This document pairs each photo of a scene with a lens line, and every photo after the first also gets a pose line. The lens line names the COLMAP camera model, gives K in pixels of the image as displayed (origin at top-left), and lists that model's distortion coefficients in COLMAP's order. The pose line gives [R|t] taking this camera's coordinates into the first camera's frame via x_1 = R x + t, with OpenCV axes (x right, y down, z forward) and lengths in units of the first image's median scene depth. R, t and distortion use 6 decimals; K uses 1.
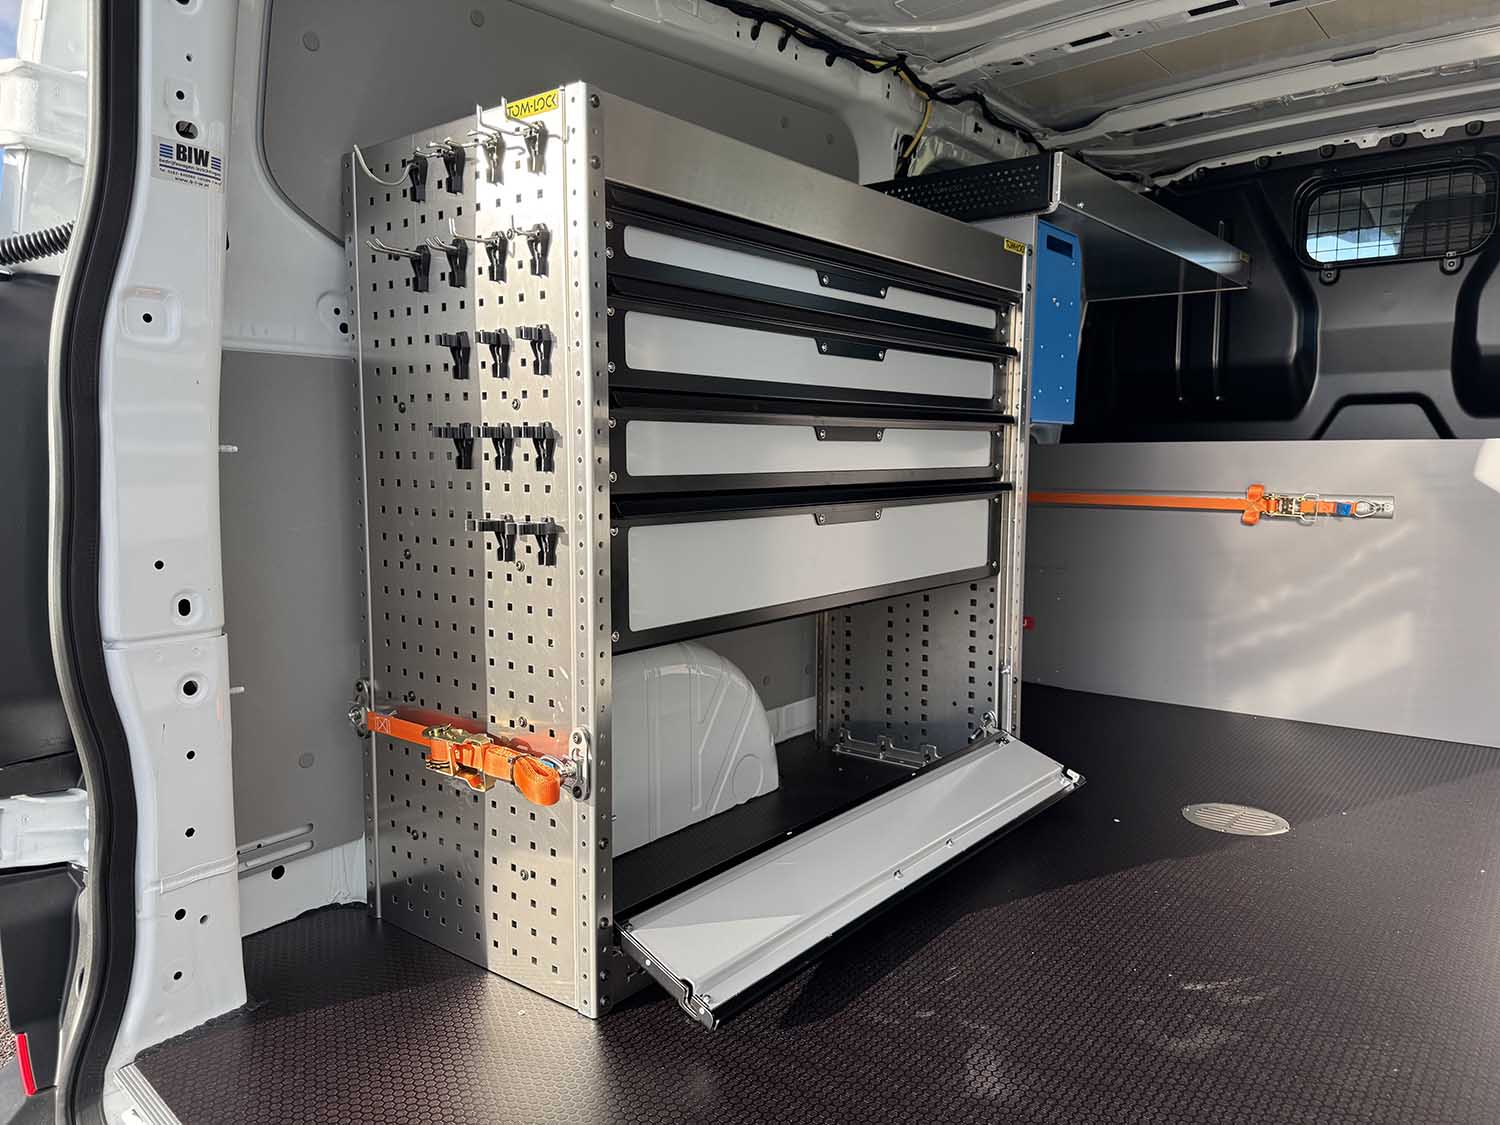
lens RADIAL K [[1063.6, 0, 750.0], [0, 1063.6, 562.5], [0, 0, 1]] dist [-0.001260, -0.003209]
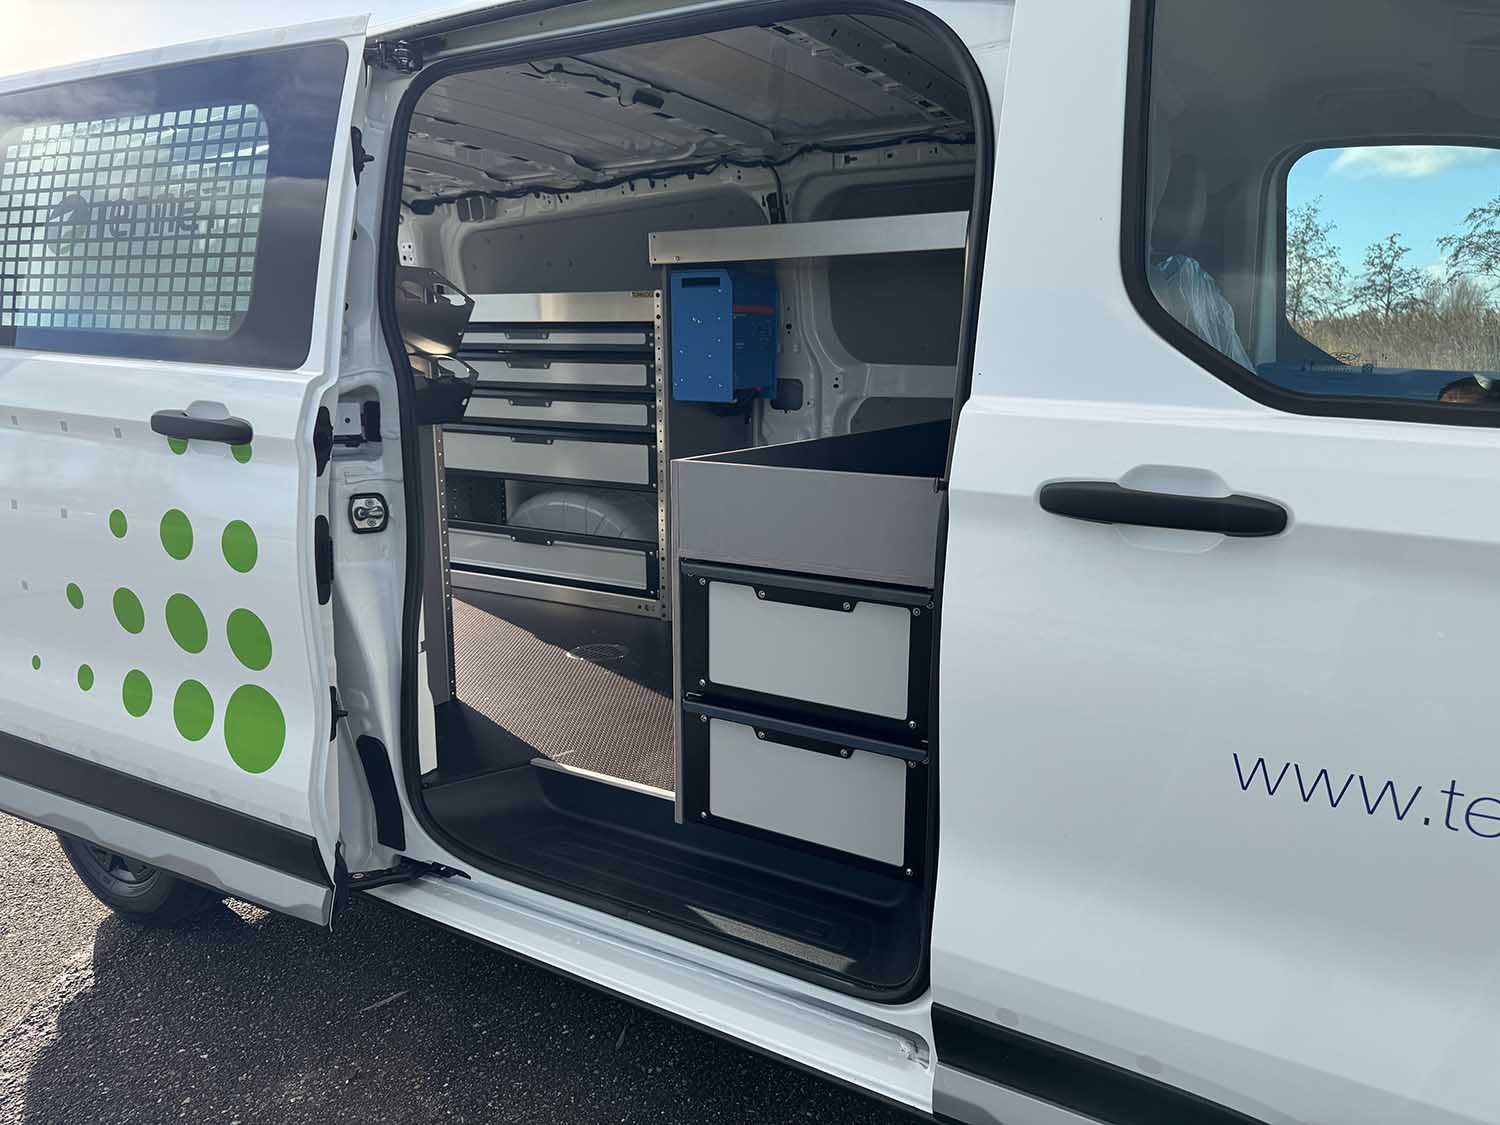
lens RADIAL K [[1063.6, 0, 750.0], [0, 1063.6, 562.5], [0, 0, 1]] dist [-0.001260, -0.003209]
pose [[0.127486, 0.204173, -0.970598, 2.464960], [-0.106665, 0.975730, 0.191243, -0.280080], [0.986088, 0.079148, 0.146171, 1.198742]]
